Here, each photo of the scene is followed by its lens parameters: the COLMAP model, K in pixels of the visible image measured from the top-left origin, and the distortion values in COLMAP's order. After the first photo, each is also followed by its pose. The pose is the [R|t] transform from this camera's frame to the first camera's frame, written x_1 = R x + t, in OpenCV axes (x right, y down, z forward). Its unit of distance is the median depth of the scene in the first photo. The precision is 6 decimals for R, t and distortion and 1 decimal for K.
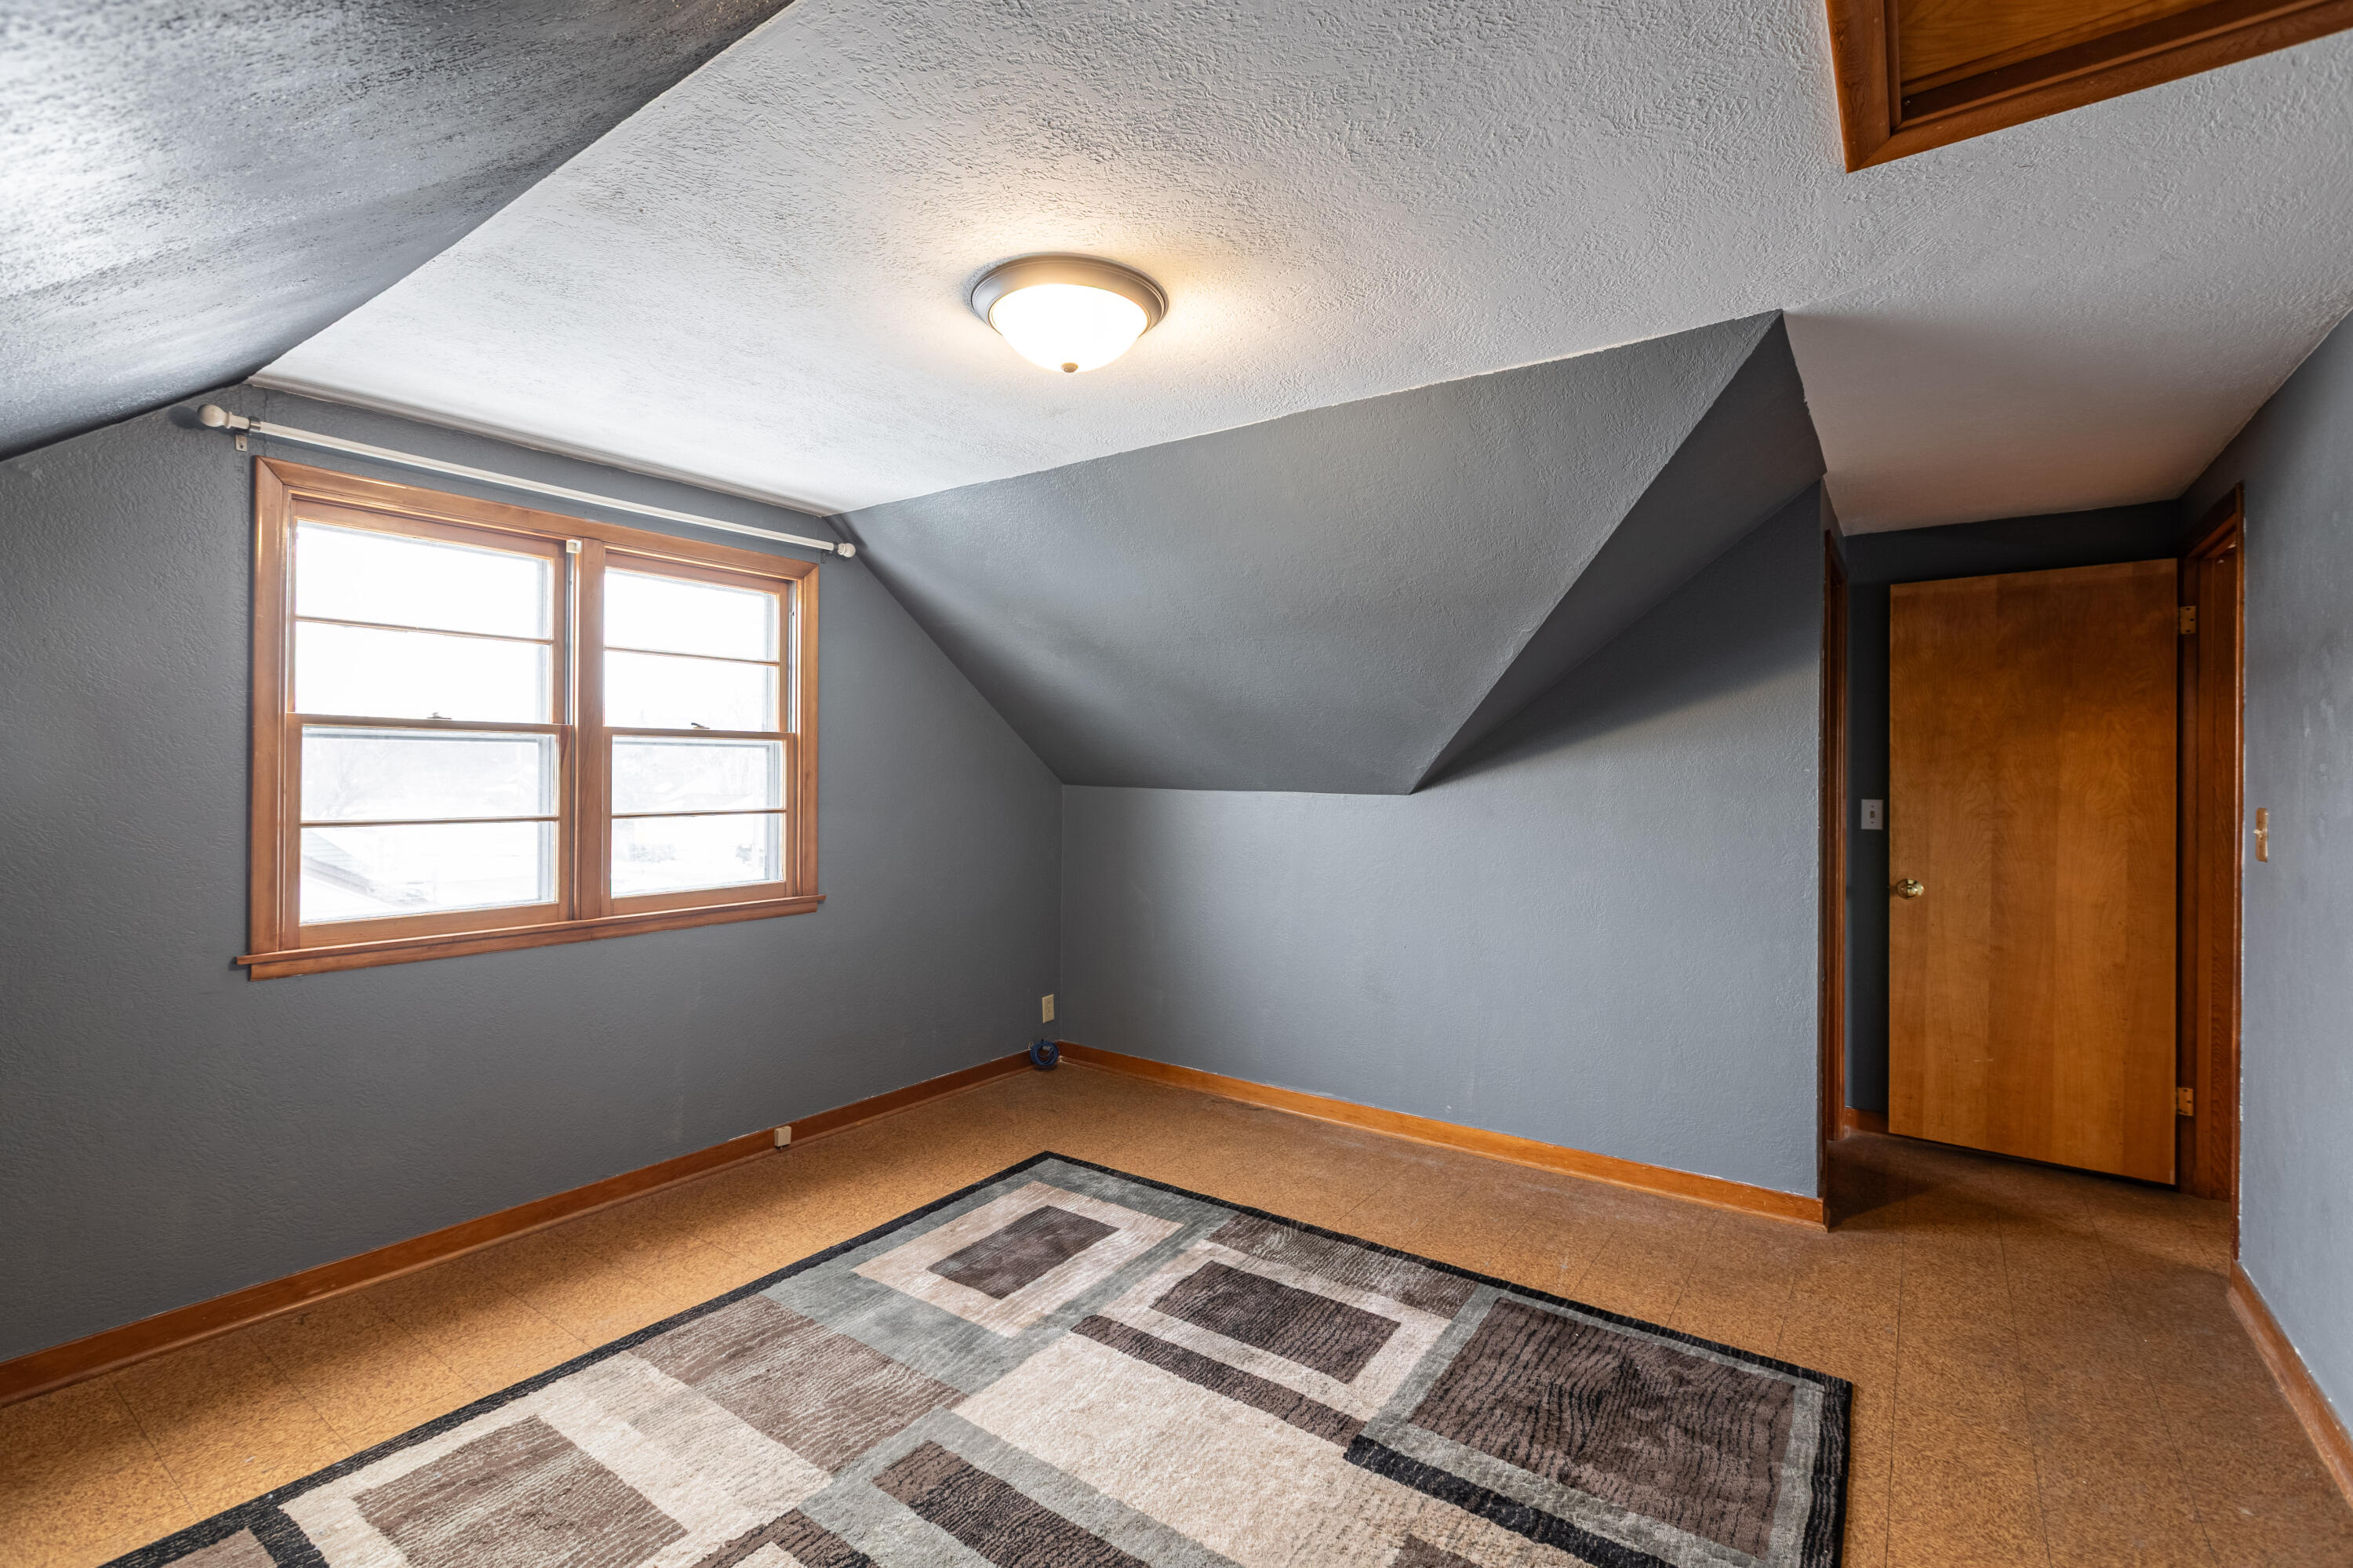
lens RADIAL K [[1041.9, 0, 1186.3], [0, 1041.9, 772.9], [0, 0, 1]] dist [0.001232, -0.001509]
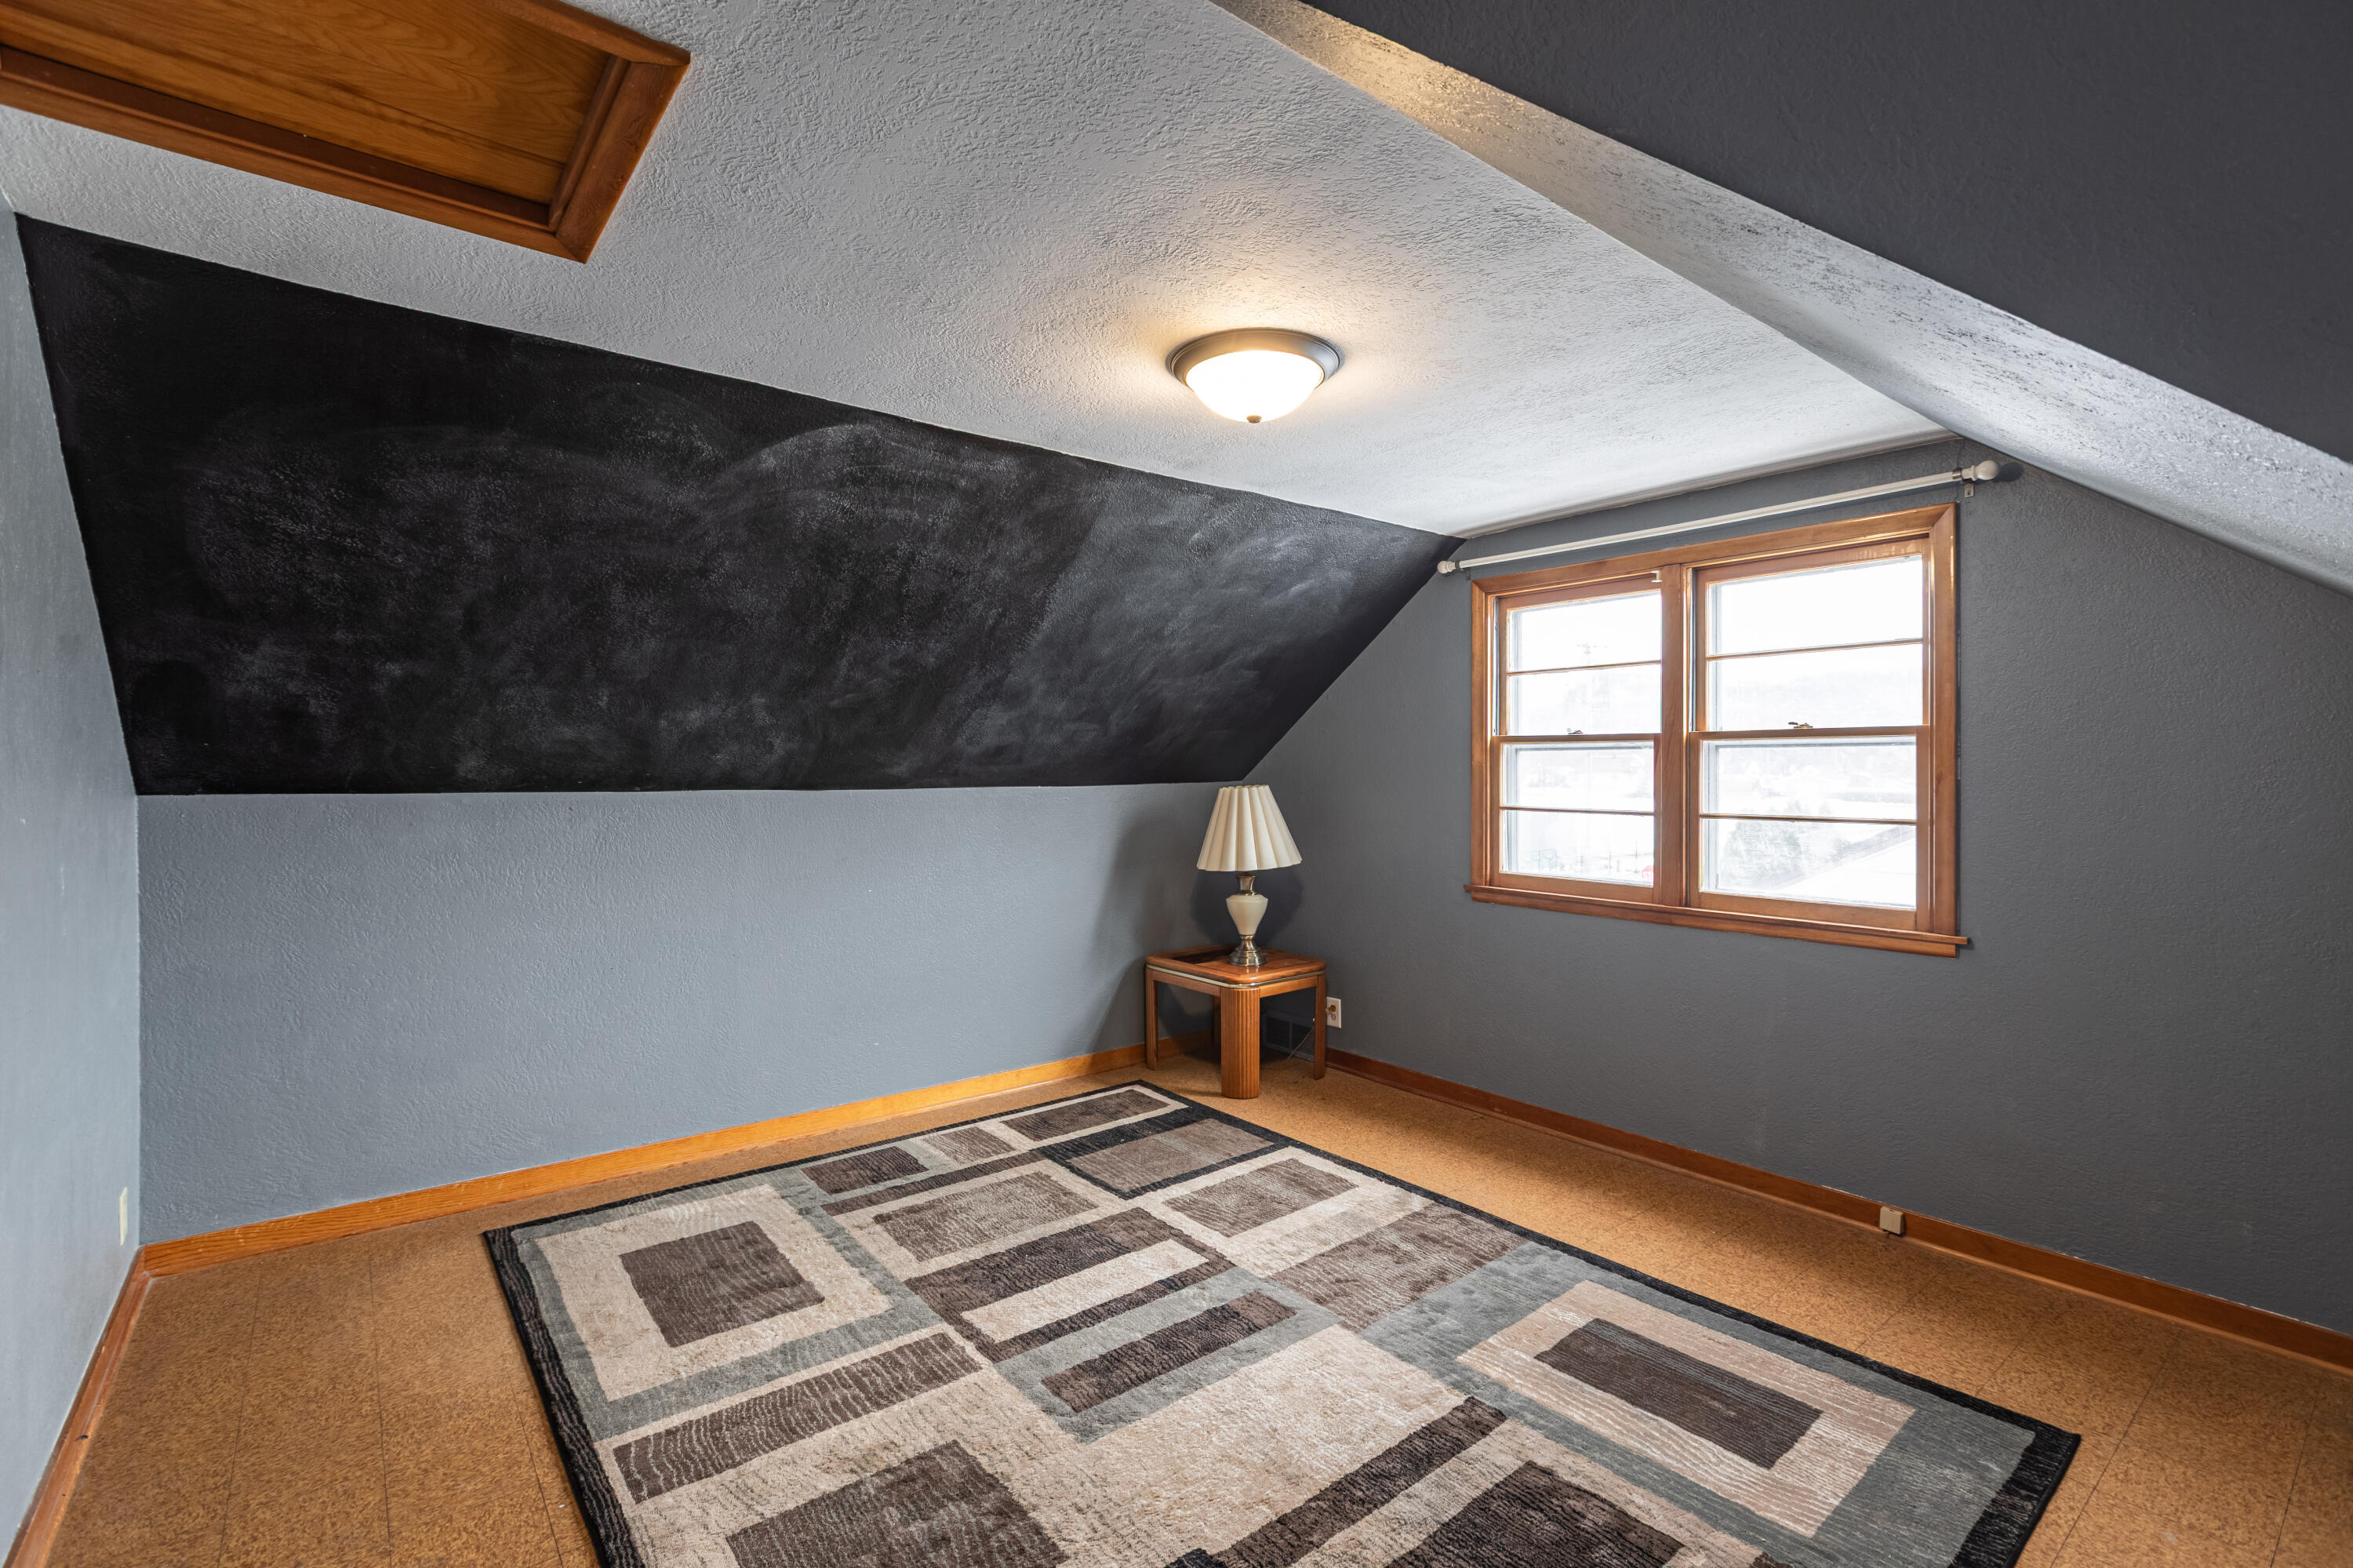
lens RADIAL K [[1041.9, 0, 1157.6], [0, 1041.9, 772.8], [0, 0, 1]] dist [0.001232, -0.001509]
pose [[-0.286232, -0.005162, -0.958146, 0.680530], [-0.006100, 0.999975, -0.003565, 0.005154], [0.958141, 0.004824, -0.286256, 0.823880]]
